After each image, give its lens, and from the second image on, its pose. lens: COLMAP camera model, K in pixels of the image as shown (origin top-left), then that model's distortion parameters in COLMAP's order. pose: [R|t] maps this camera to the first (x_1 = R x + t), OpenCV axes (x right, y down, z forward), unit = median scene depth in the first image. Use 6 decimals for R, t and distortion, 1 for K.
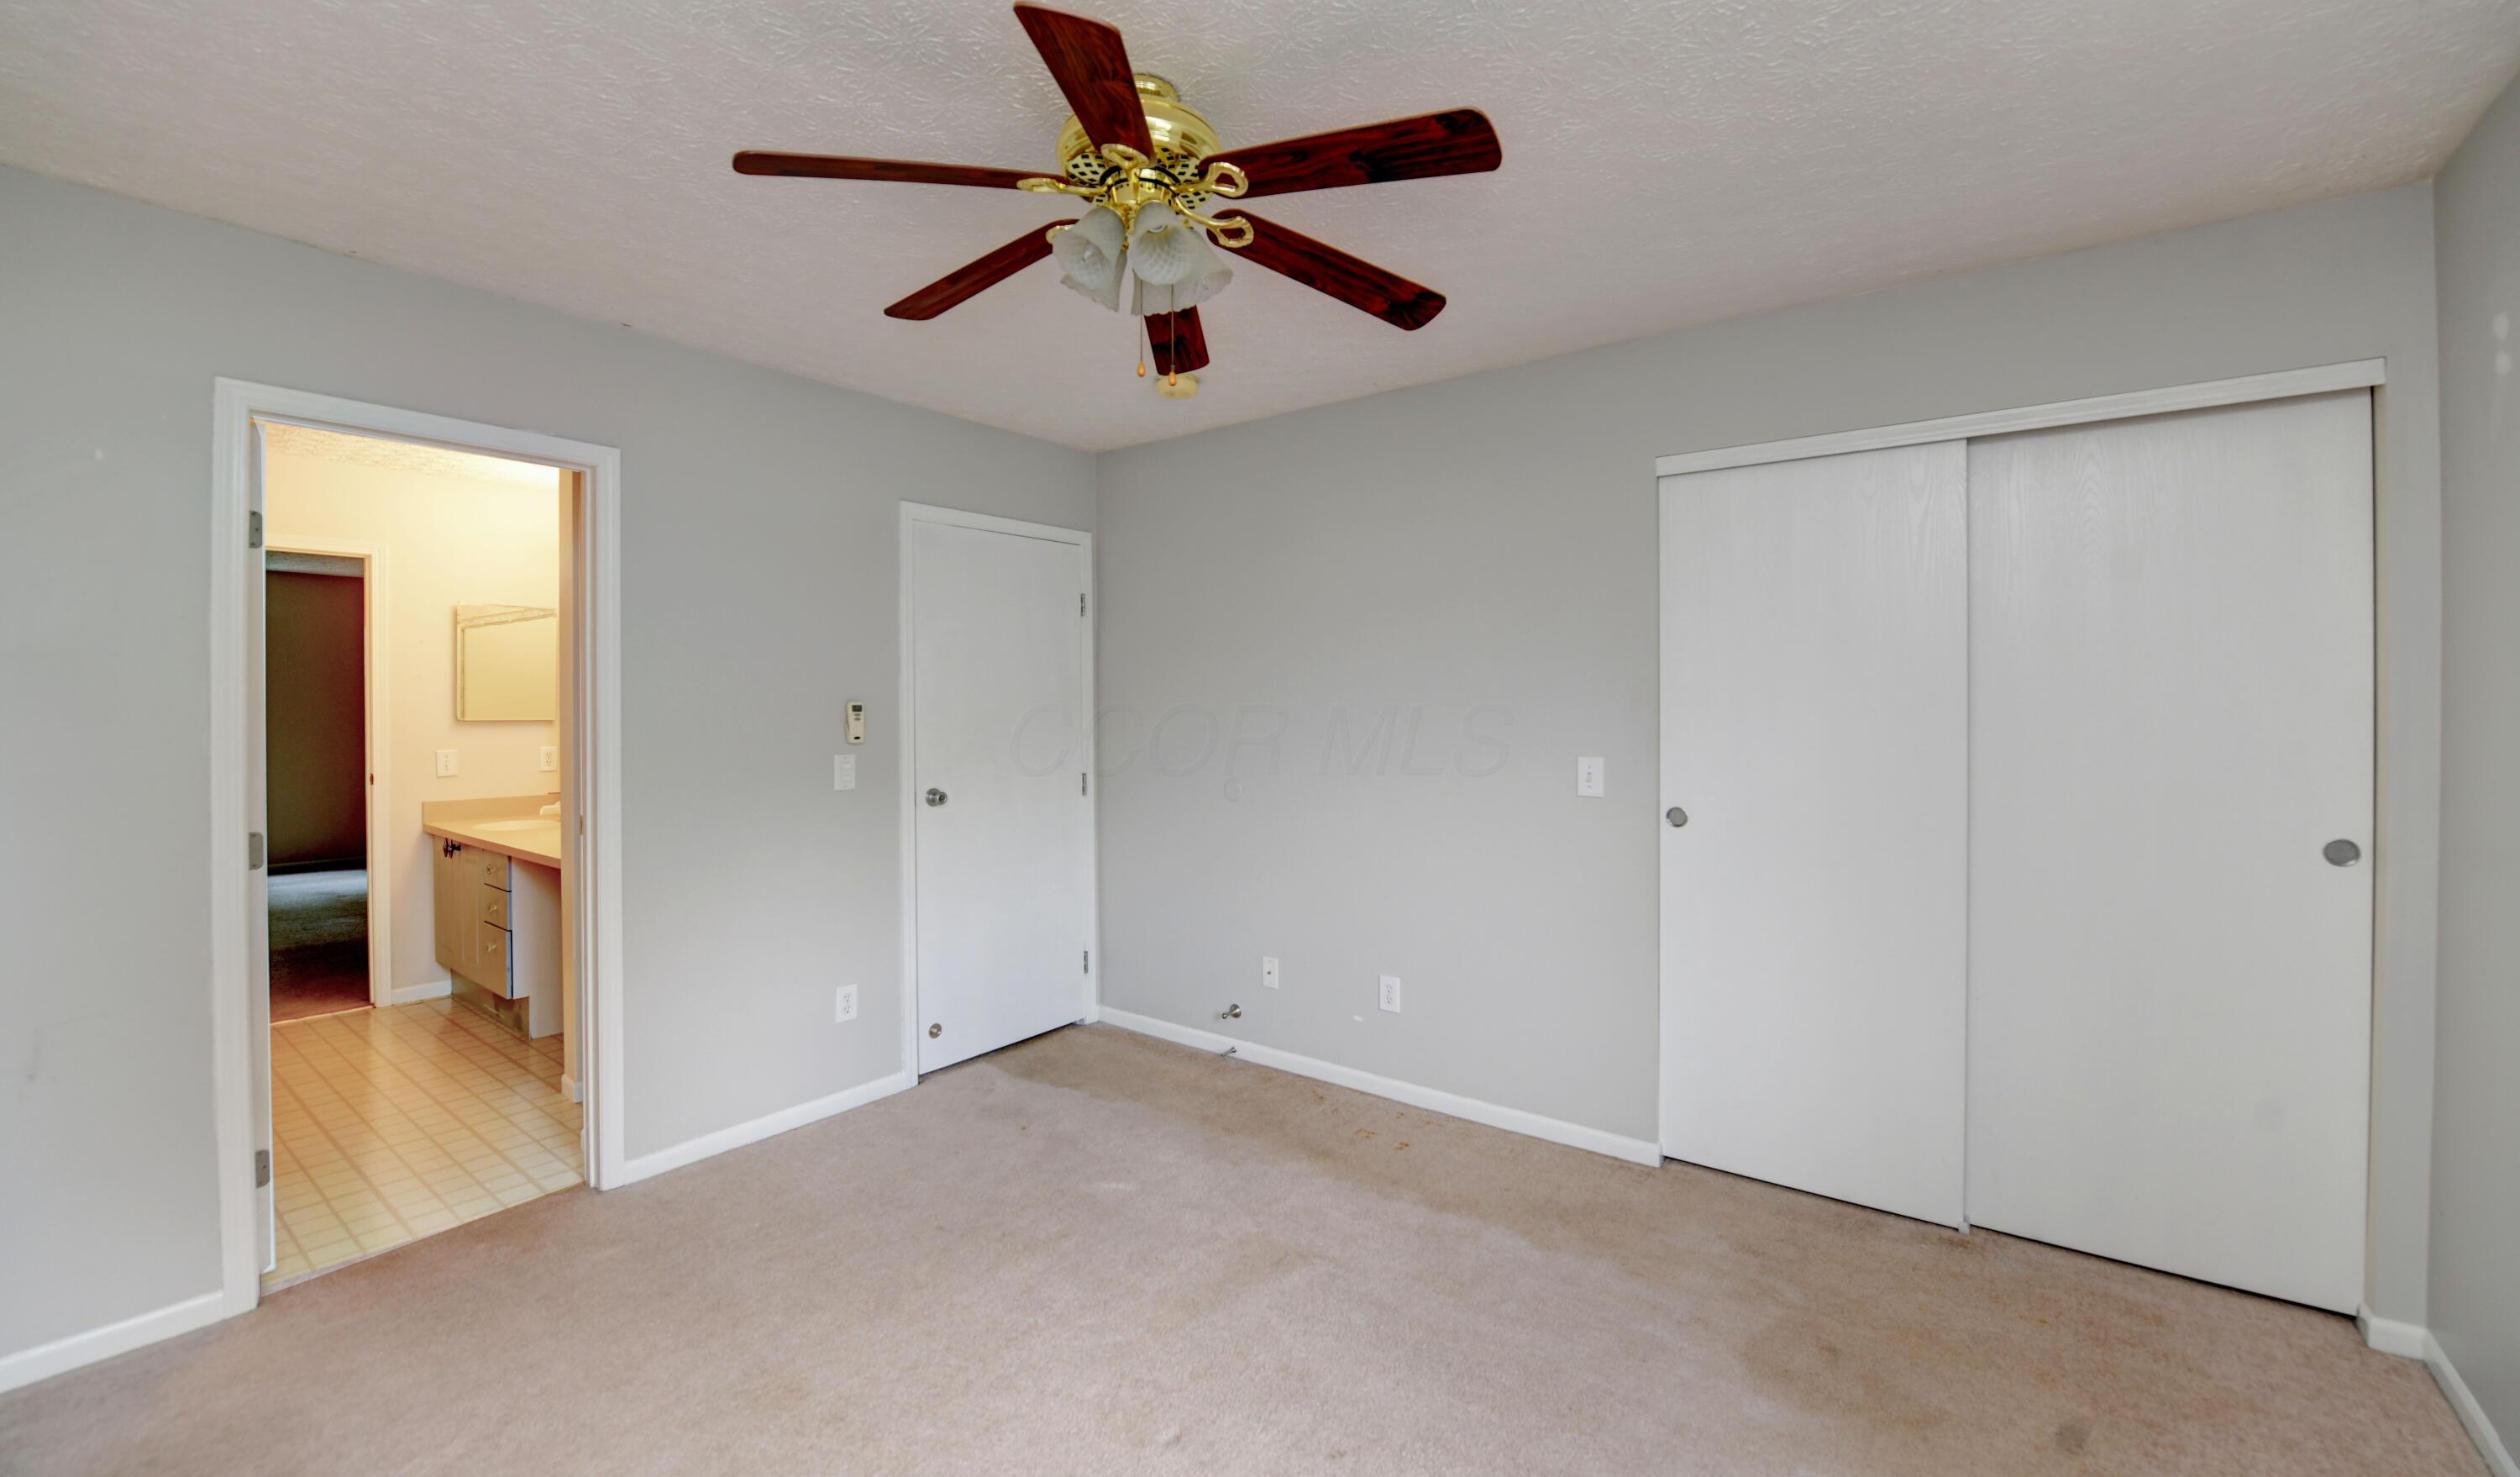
lens RADIAL K [[1014.4, 0, 1285.1], [0, 1014.4, 705.6], [0, 0, 1]] dist [-0.026603, -0.000411]
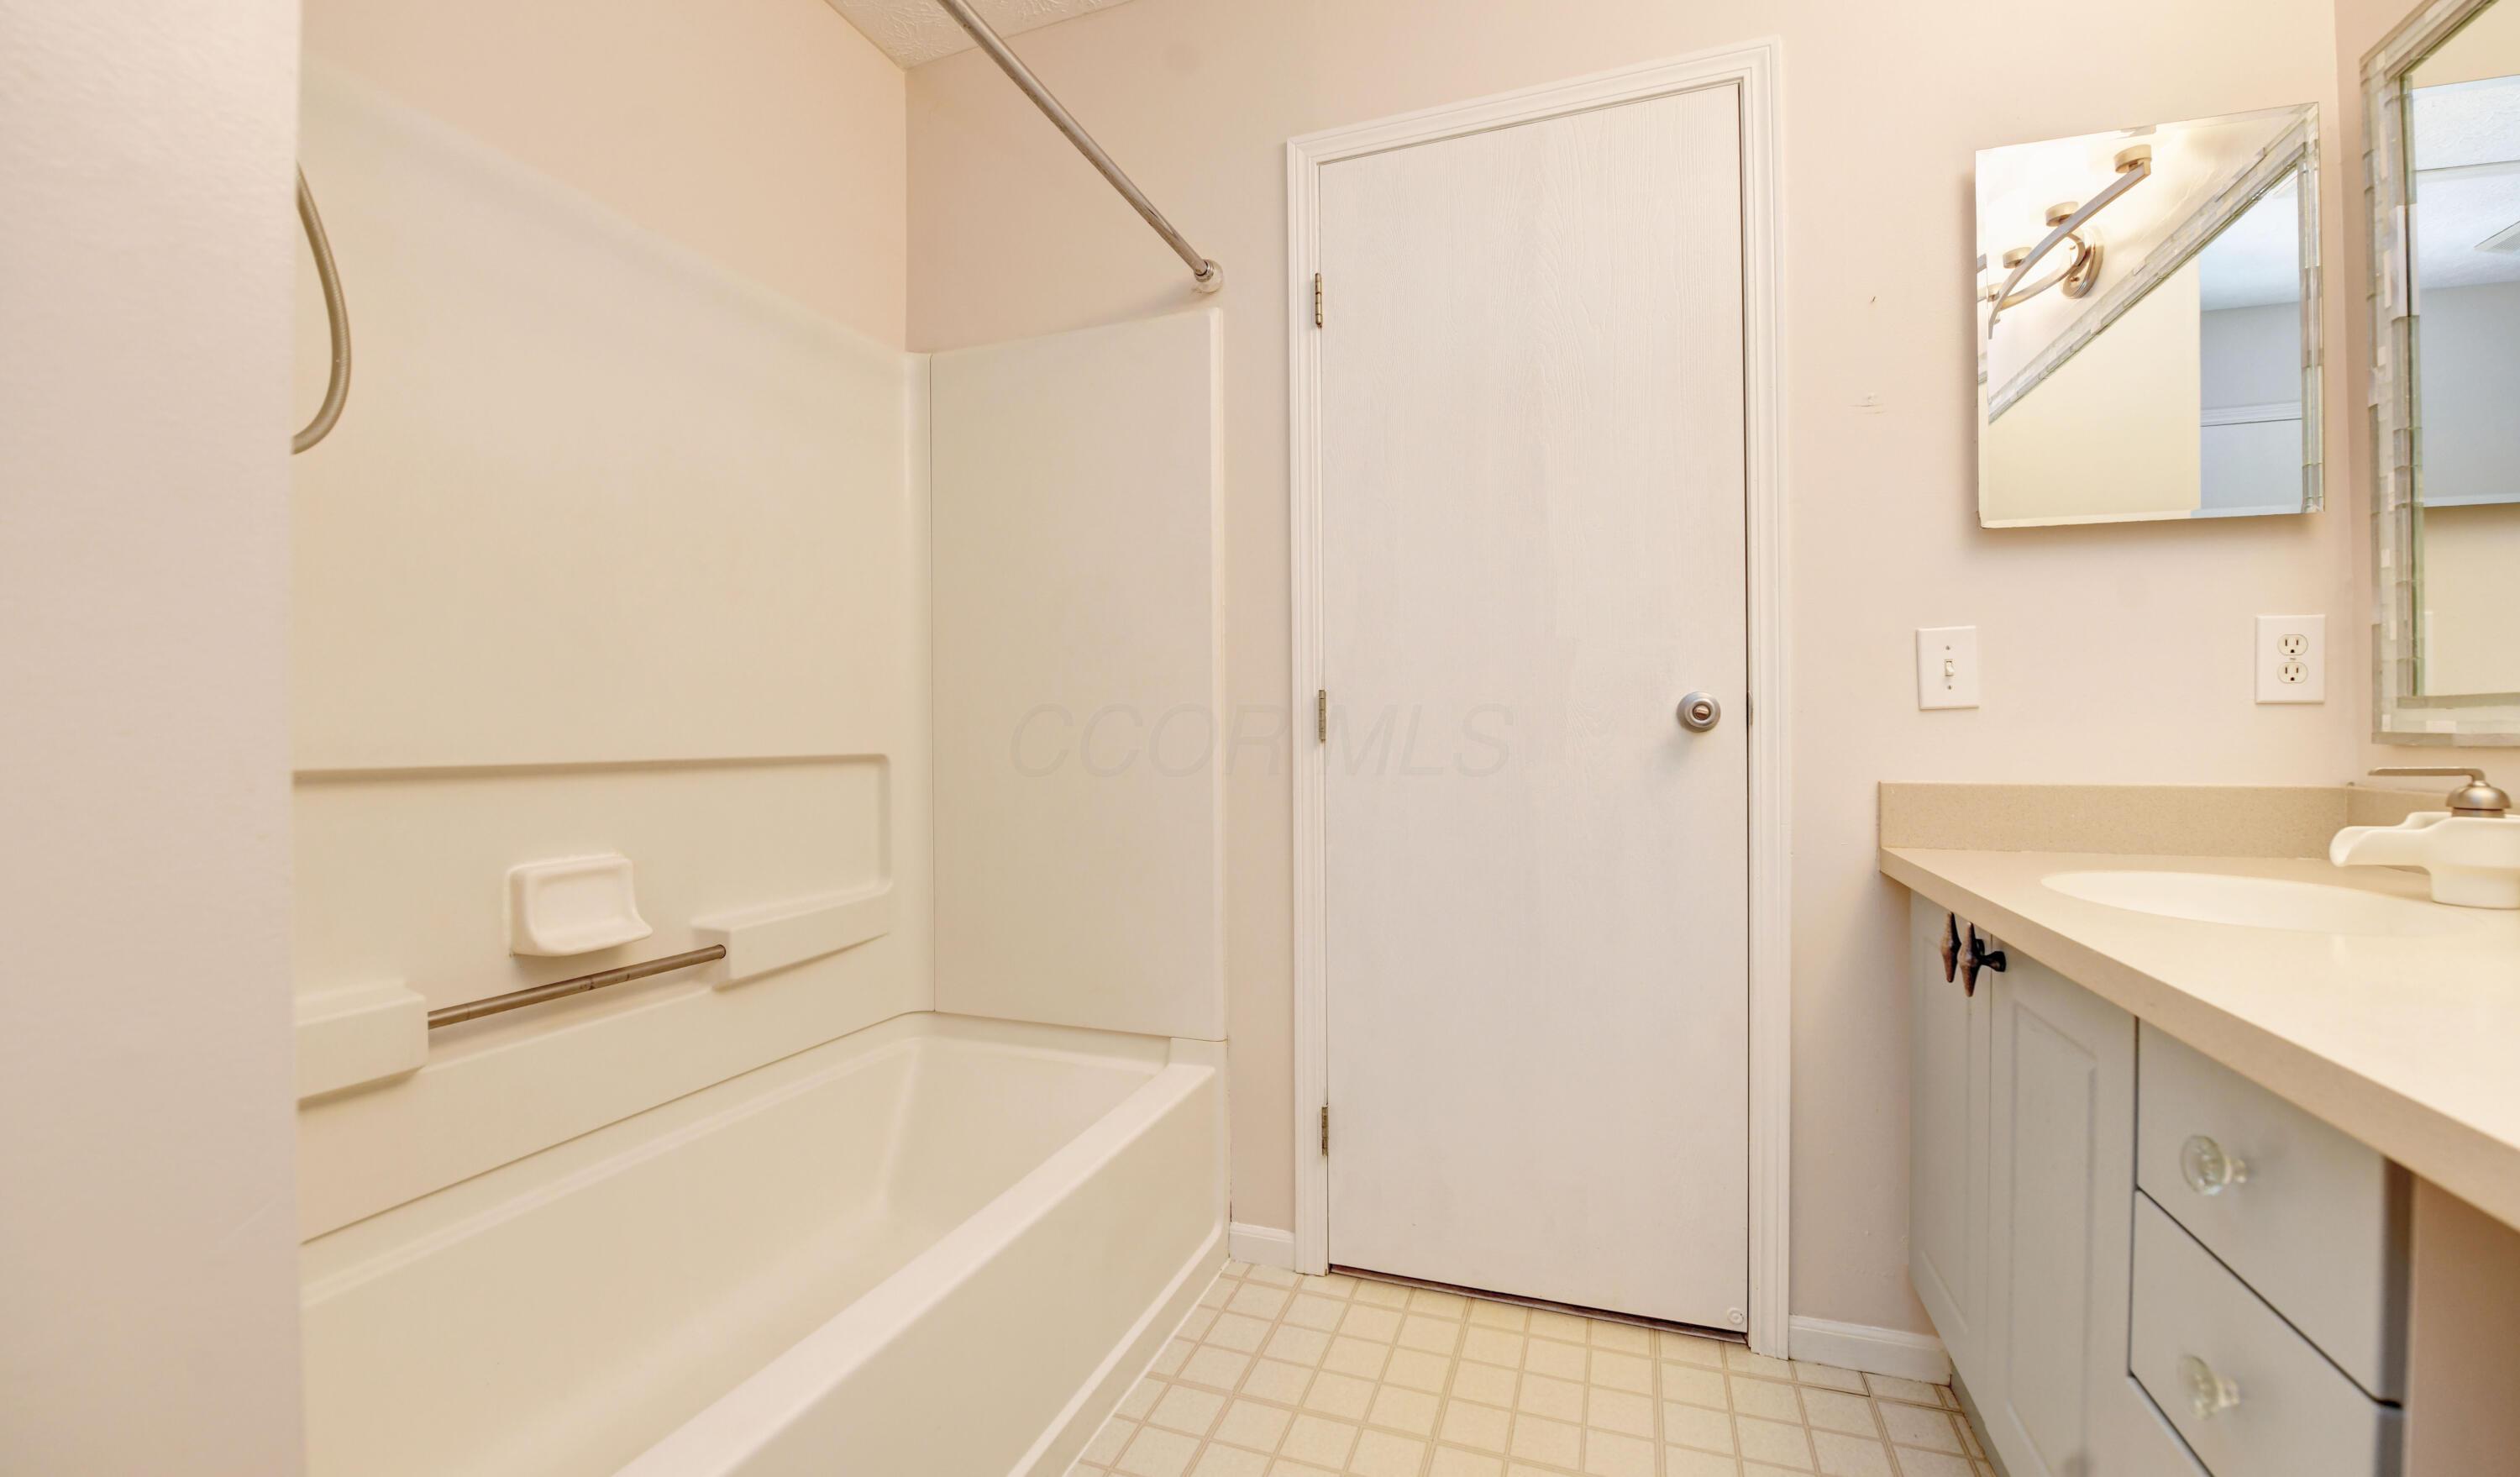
lens RADIAL K [[997.2, 0, 1268.1], [0, 997.2, 731.3], [0, 0, 1]] dist [-0.016397, -0.000461]
pose [[0.282697, 0.001192, -0.959208, -0.591225], [0.005675, 0.999980, 0.002915, 0.075506], [0.959192, -0.006267, 0.282685, 0.690681]]
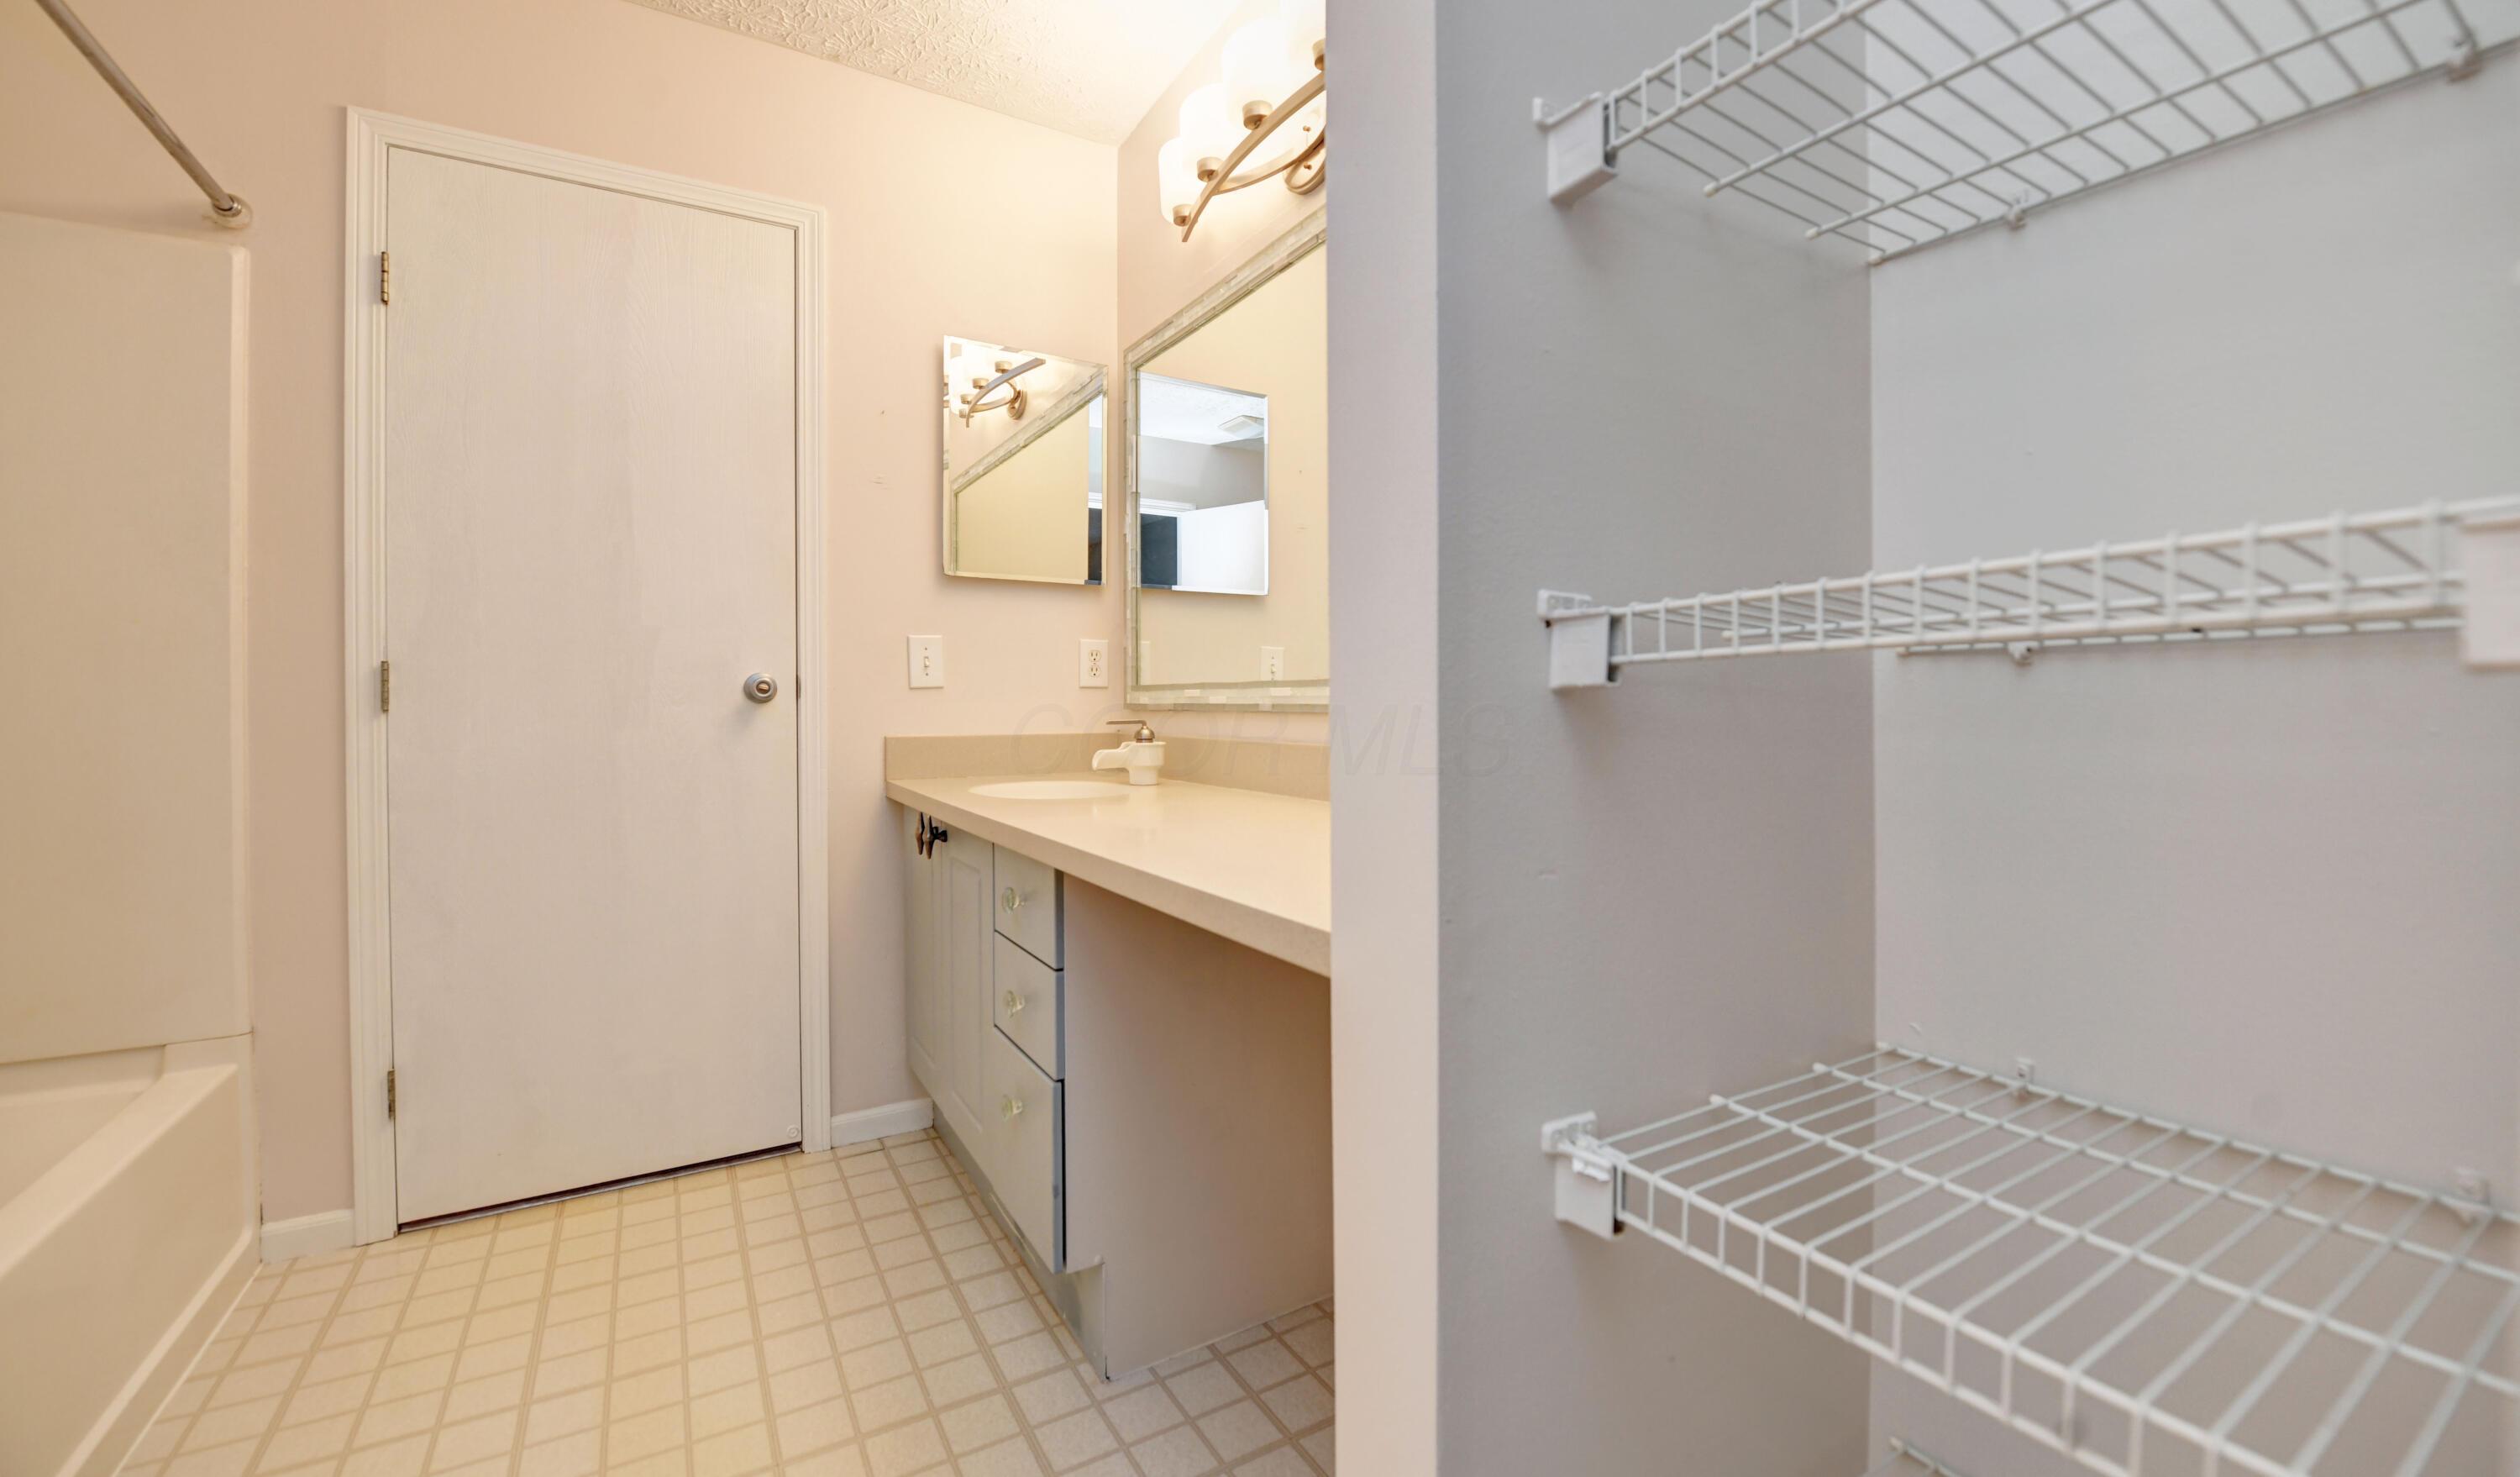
lens RADIAL K [[1014.4, 0, 1285.1], [0, 1014.4, 705.6], [0, 0, 1]] dist [-0.026603, -0.000411]
pose [[0.927979, 0.001129, -0.372631, -0.481655], [0.001568, 0.999975, 0.006933, 0.075989], [0.372630, -0.007018, 0.927954, 0.590195]]
